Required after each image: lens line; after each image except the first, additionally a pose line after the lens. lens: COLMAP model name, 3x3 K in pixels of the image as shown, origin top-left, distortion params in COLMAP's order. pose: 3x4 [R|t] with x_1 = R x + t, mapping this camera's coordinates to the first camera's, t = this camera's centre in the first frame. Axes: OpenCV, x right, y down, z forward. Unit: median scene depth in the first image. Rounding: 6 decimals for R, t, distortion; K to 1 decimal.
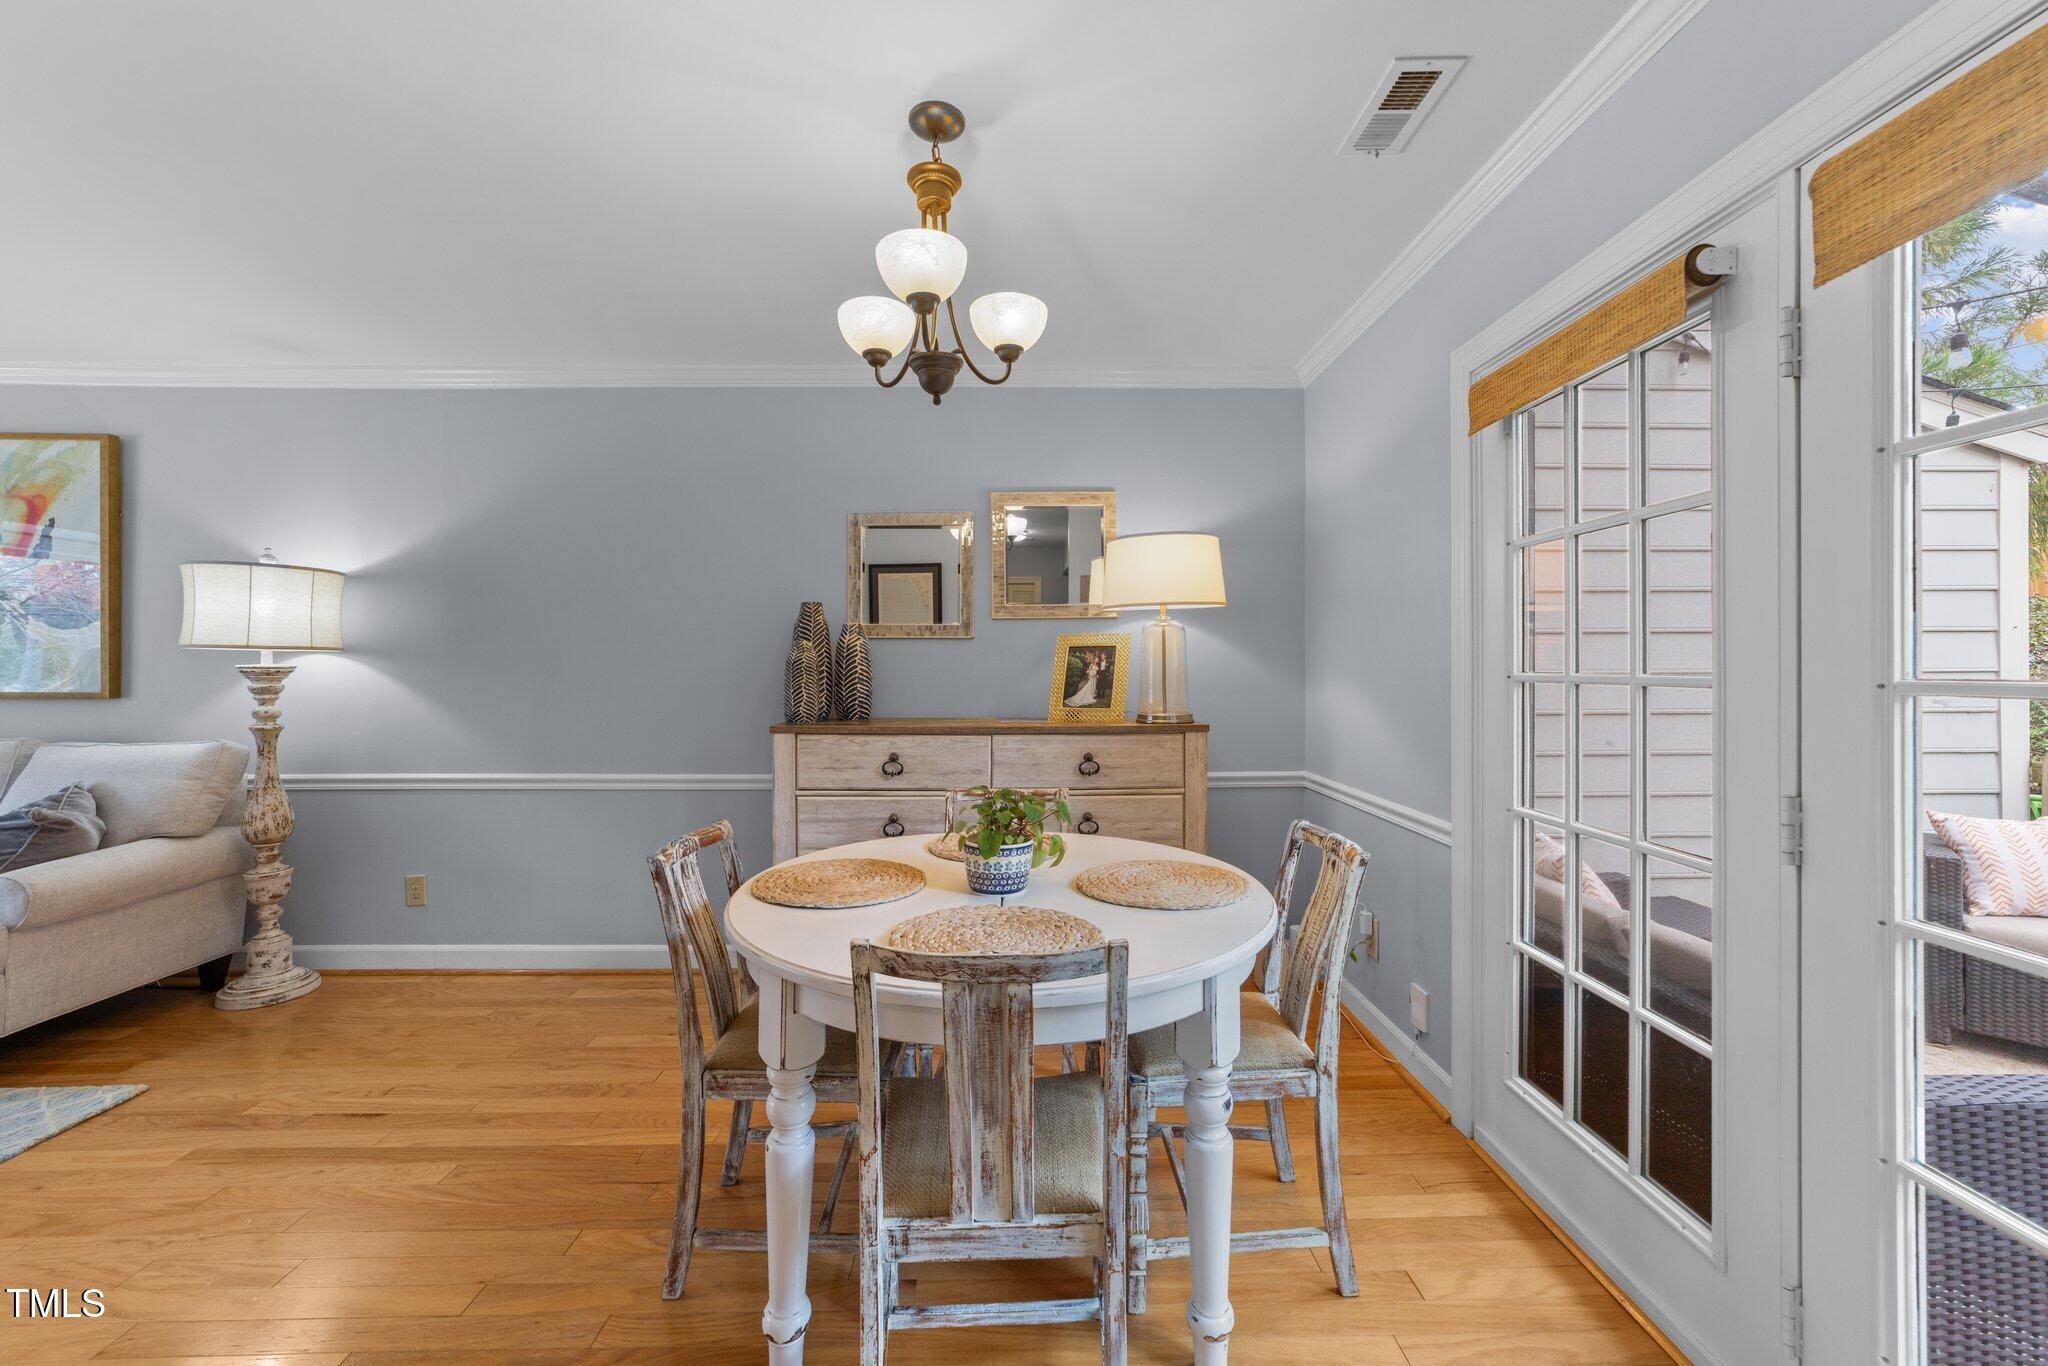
lens RADIAL K [[782.4, 0, 1024.6], [0, 782.4, 660.0], [0, 0, 1]] dist [-0.006356, 0.000211]
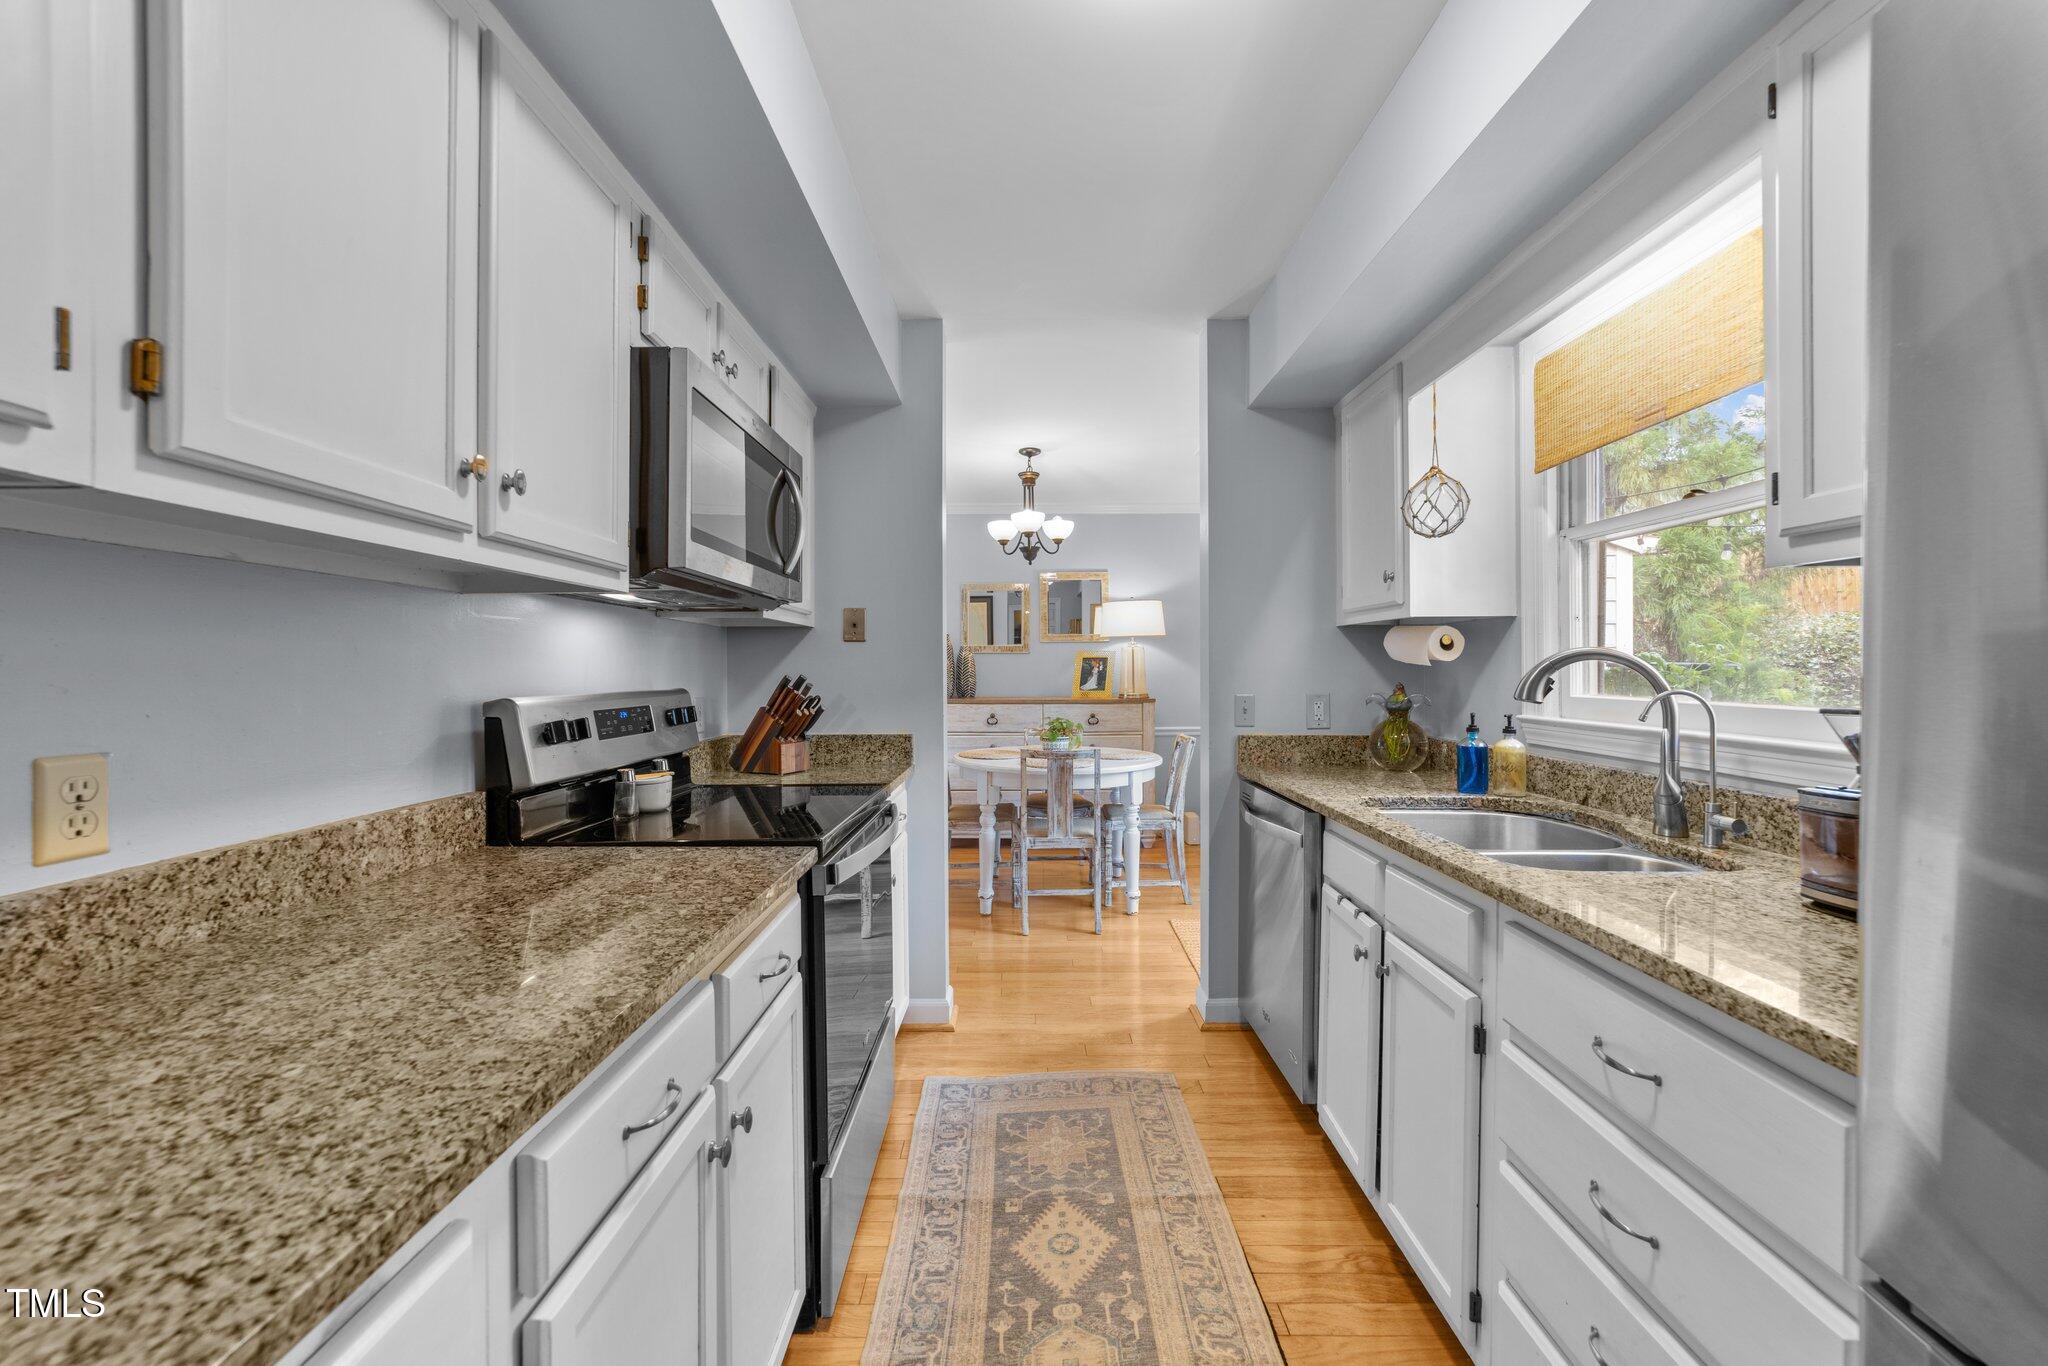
lens RADIAL K [[782.4, 0, 1024.6], [0, 782.4, 660.0], [0, 0, 1]] dist [-0.006356, 0.000211]
pose [[0.999856, -0.002186, -0.016854, -0.051548], [0.002184, 0.999998, -0.000148, -0.012132], [0.016854, 0.000111, 0.999858, -0.889531]]
